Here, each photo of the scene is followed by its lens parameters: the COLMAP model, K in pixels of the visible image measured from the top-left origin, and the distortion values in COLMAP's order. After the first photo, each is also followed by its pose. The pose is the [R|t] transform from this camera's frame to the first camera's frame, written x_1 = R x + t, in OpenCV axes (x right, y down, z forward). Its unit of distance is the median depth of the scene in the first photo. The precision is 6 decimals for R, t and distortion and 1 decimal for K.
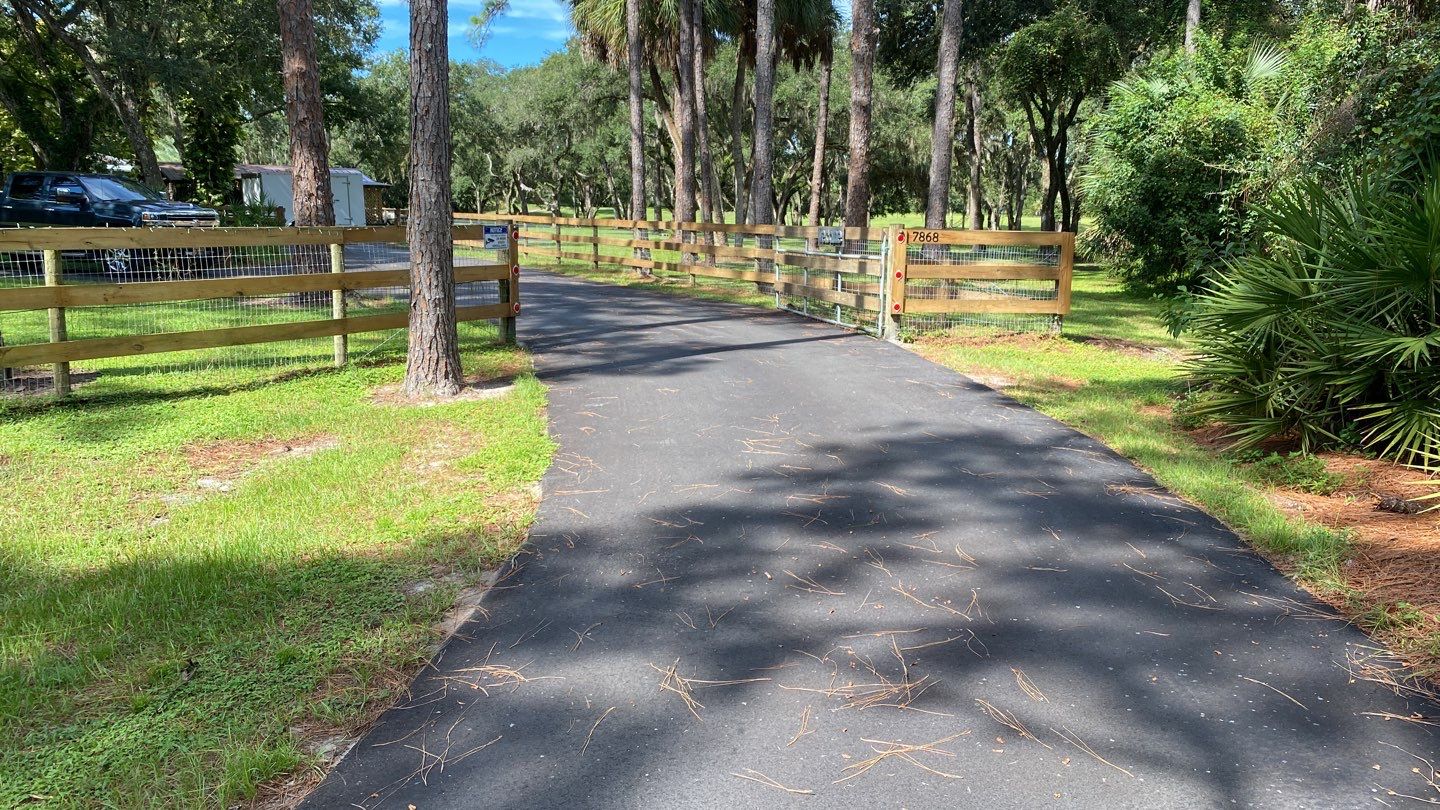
lens RADIAL K [[1115.4, 0, 695.7], [0, 1115.4, 418.9], [0, 0, 1]] dist [0.115700, -0.242317]
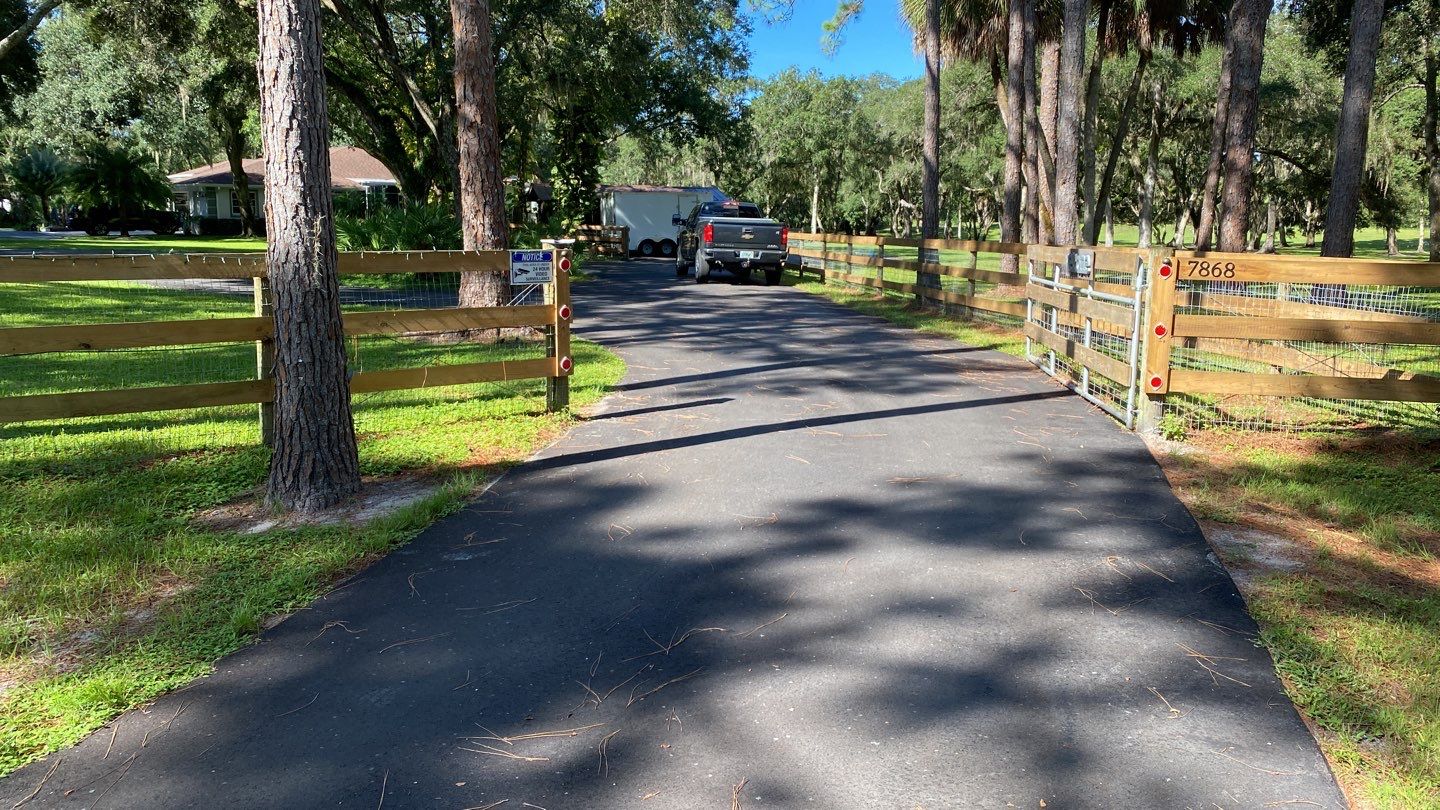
lens RADIAL K [[1111.1, 0, 718.5], [0, 1111.1, 418.5], [0, 0, 1]] dist [0.012348, -0.000649]
pose [[0.940276, 0.053997, -0.336102, 0.127276], [-0.058635, 0.998273, -0.003657, -0.050846], [0.335324, 0.023146, 0.941819, 0.278505]]
